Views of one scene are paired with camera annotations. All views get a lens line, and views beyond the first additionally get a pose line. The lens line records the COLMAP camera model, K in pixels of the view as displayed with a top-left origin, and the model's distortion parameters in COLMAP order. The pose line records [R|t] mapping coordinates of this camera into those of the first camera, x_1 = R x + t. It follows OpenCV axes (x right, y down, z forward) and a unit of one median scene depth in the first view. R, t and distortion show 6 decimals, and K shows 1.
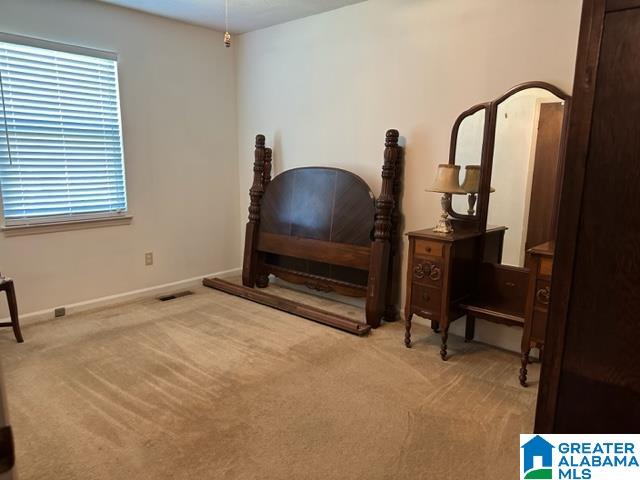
lens RADIAL K [[450.2, 0, 320.8], [0, 450.2, 248.8], [0, 0, 1]] dist [0.097988, -0.124182]
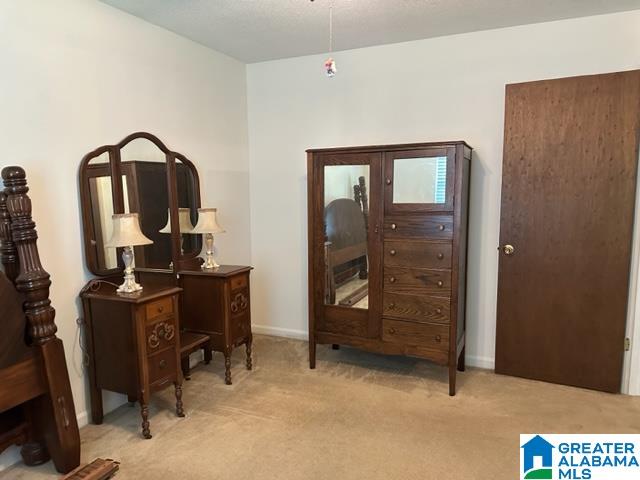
lens RADIAL K [[450.2, 0, 320.8], [0, 450.2, 248.8], [0, 0, 1]] dist [0.097988, -0.124182]
pose [[-0.304831, -0.142630, 0.941666, -0.666106], [0.198708, 0.957440, 0.209343, -0.233259], [-0.931447, 0.250931, -0.263516, 0.915386]]
